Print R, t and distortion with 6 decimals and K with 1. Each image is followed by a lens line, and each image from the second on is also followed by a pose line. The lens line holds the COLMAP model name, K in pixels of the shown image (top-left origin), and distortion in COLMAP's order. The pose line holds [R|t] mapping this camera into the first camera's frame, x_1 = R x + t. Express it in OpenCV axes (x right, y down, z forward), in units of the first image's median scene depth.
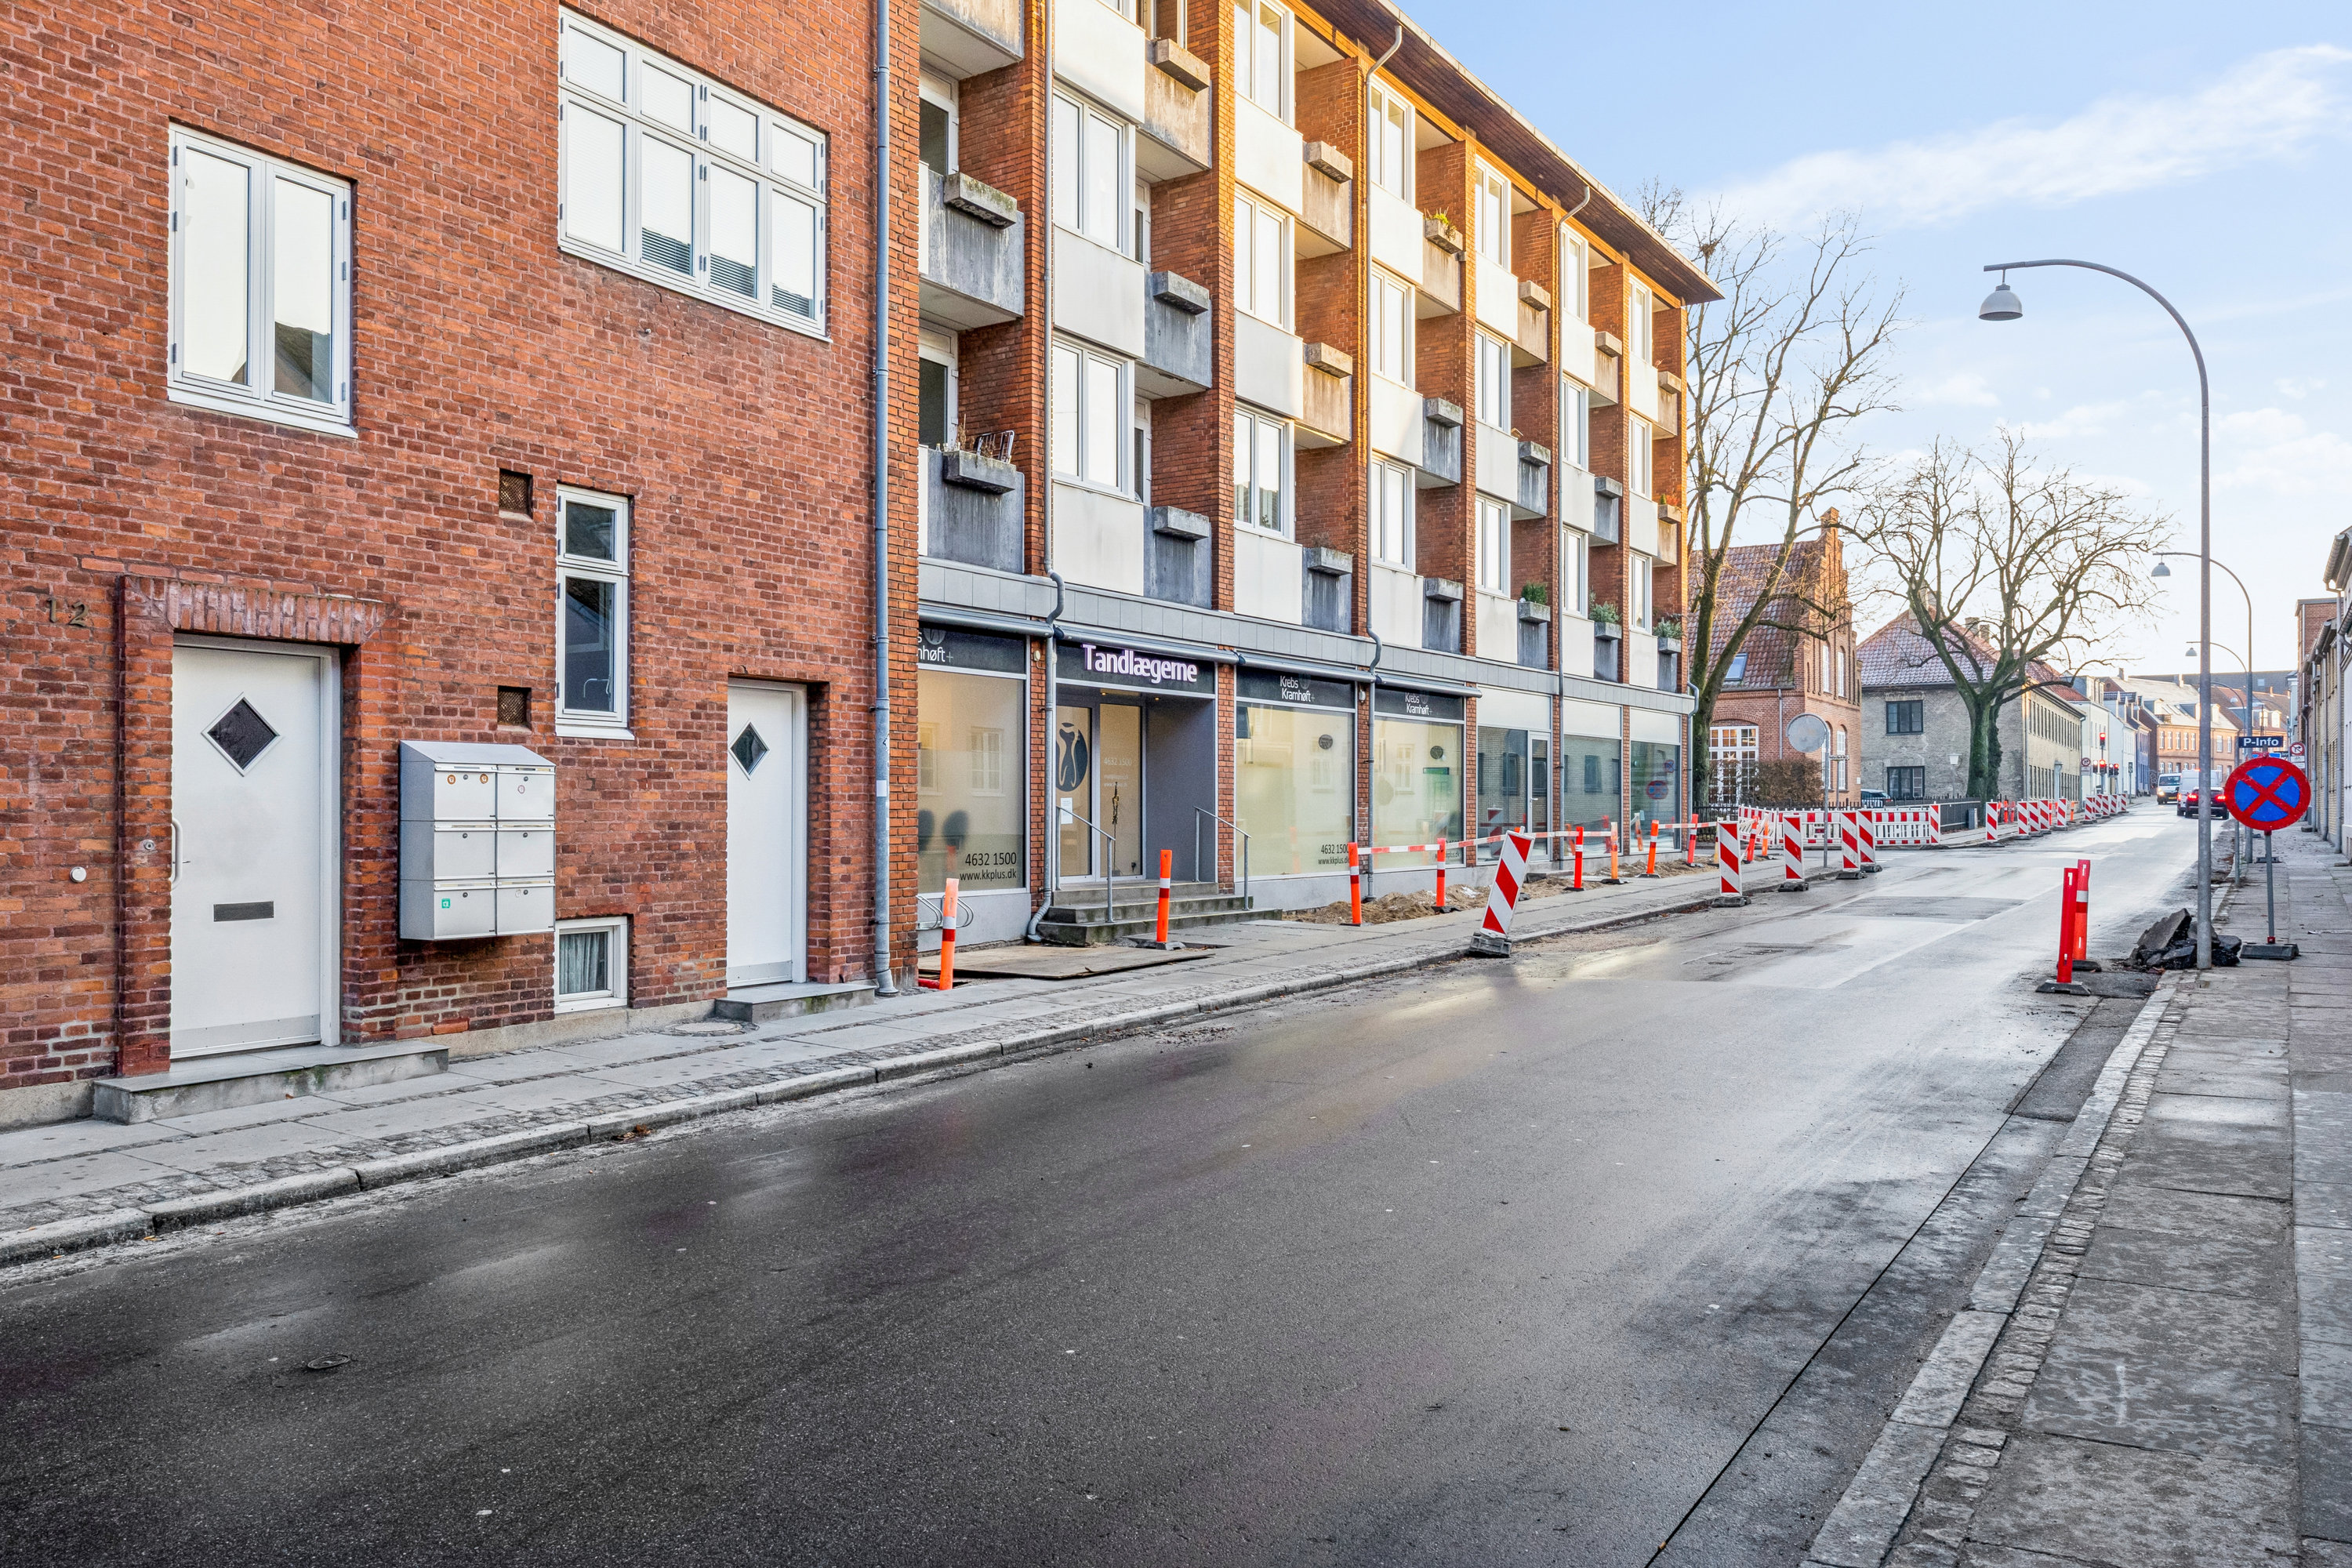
lens RADIAL K [[1767.6, 0, 1176.0], [0, 1767.6, 784.0], [0, 0, 1]] dist [0.002290, 0.004693]
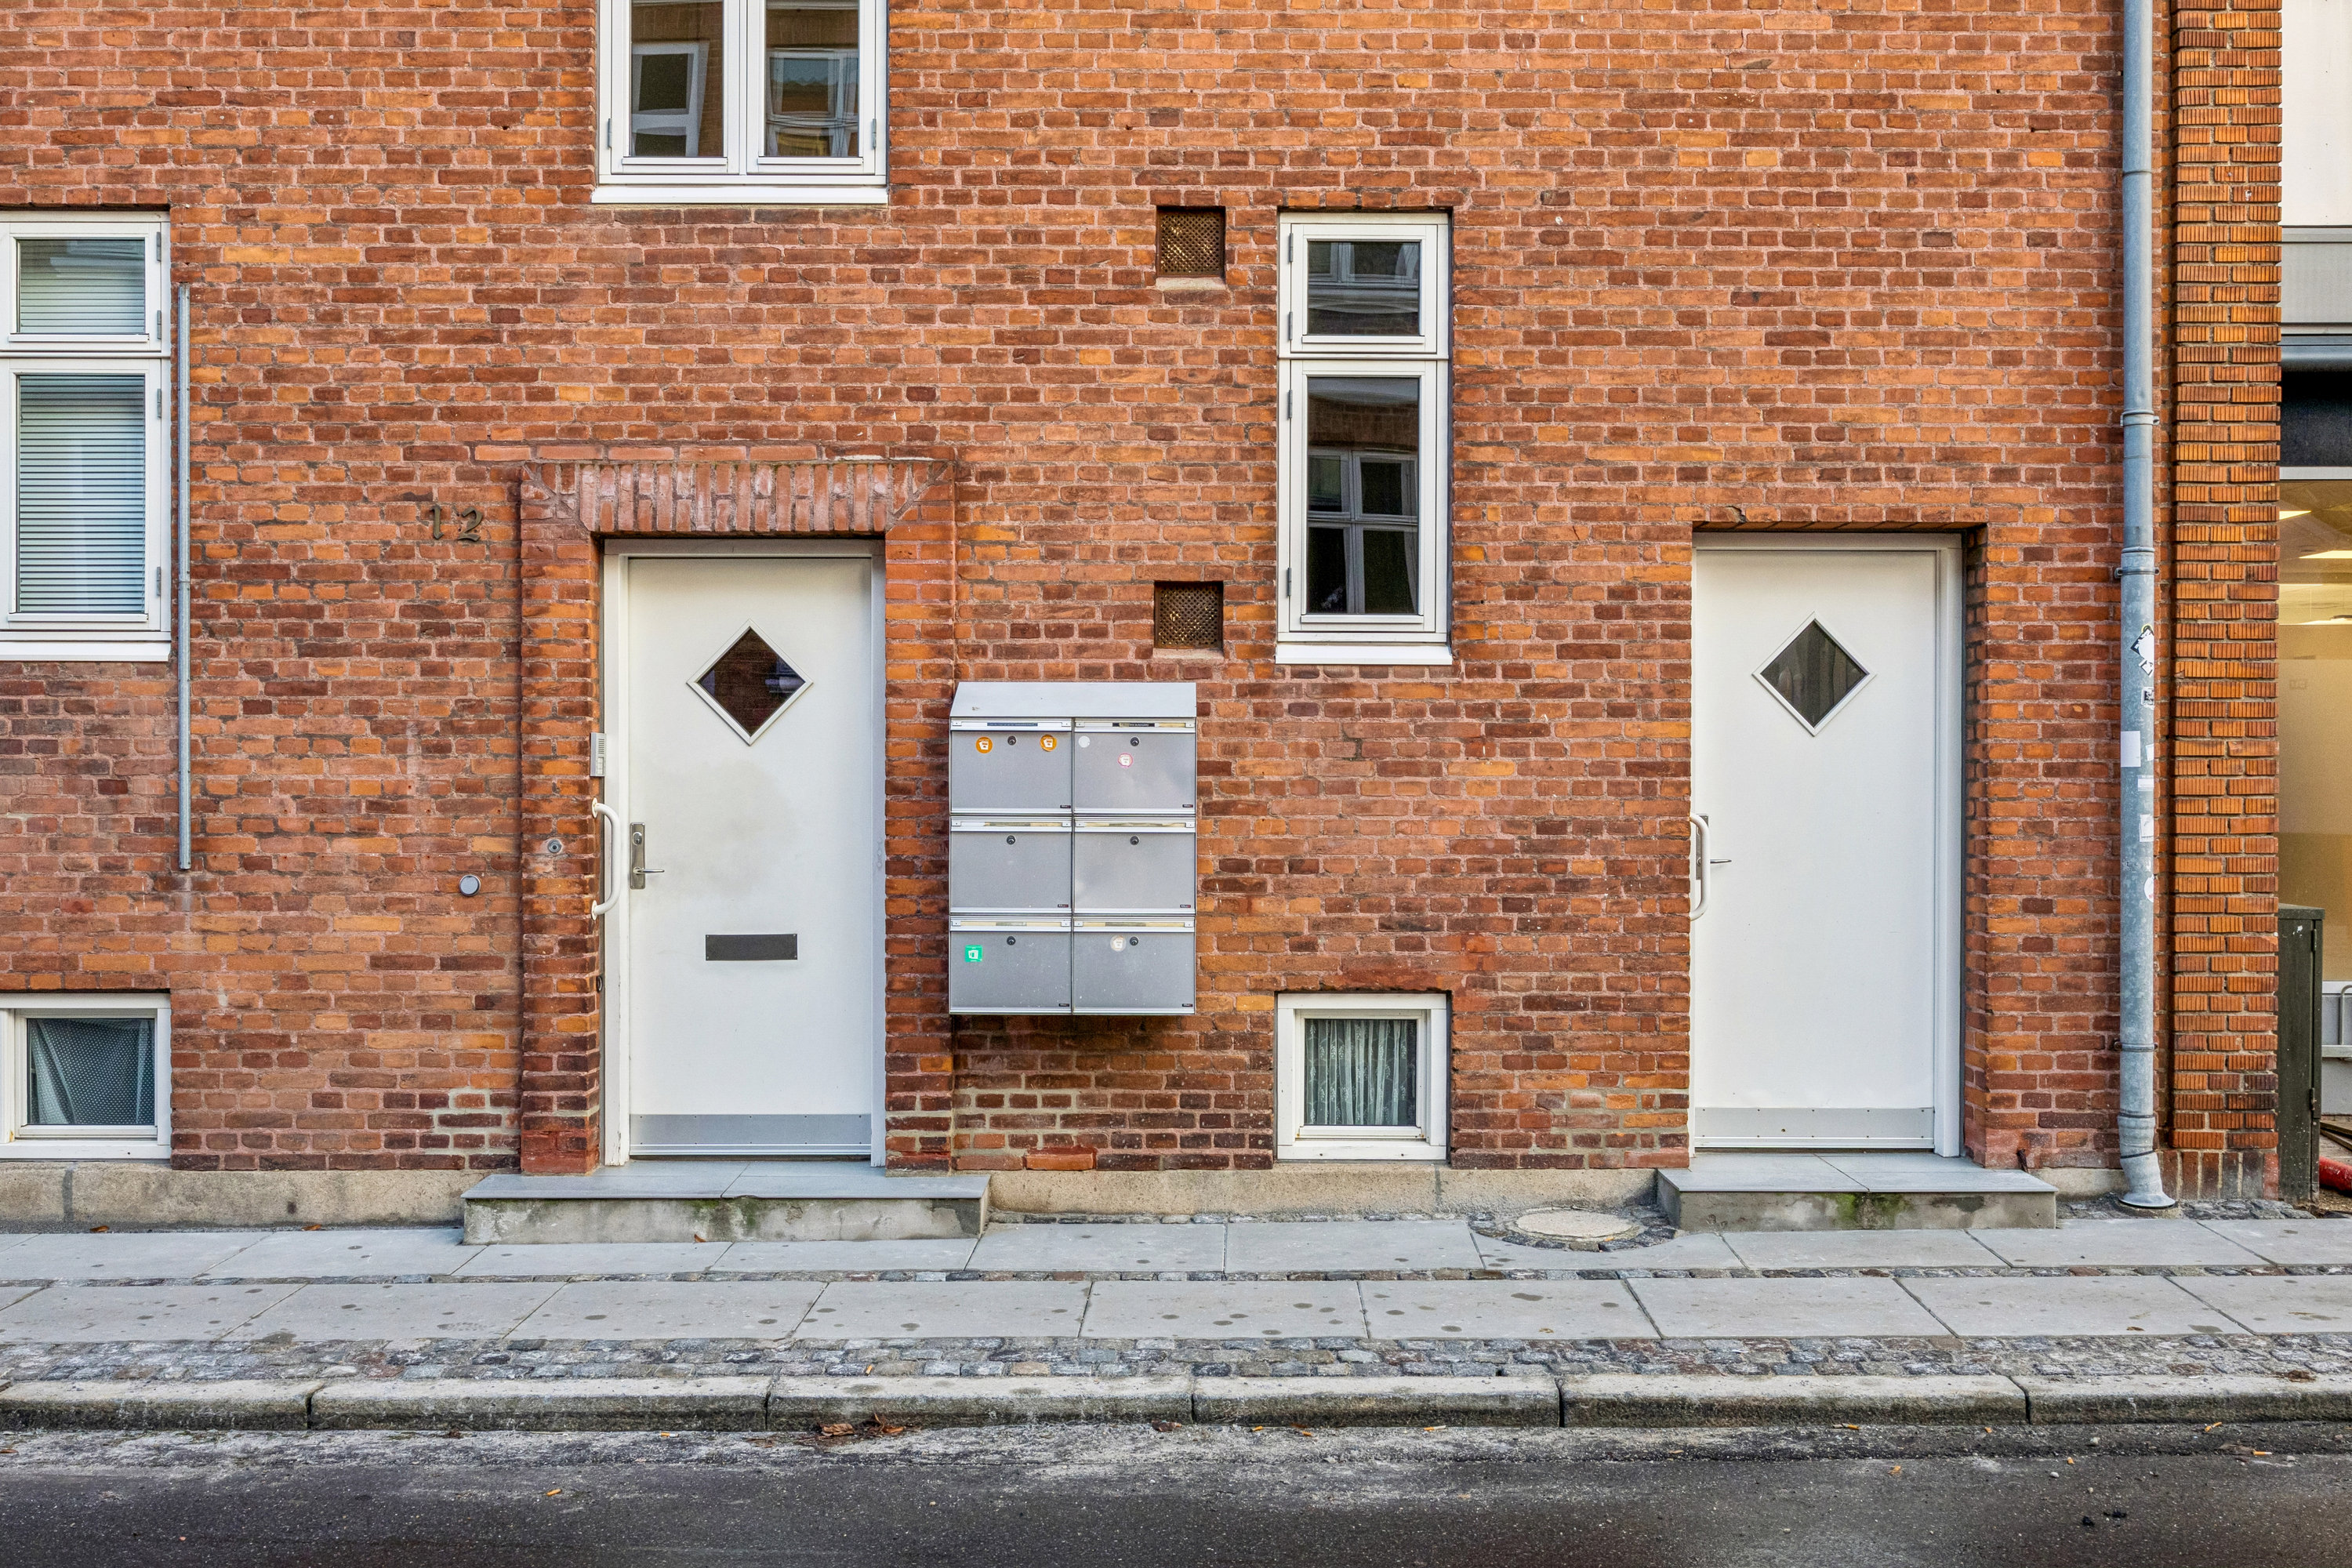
lens RADIAL K [[2268.4, 0, 1176.0], [0, 2268.4, 784.0], [0, 0, 1]] dist [-0.010736, 0.017629]
pose [[0.509576, -0.000152, -0.860426, 0.266947], [0.012490, 0.999896, 0.007220, 0.005524], [0.860335, -0.014426, 0.509525, 0.644036]]
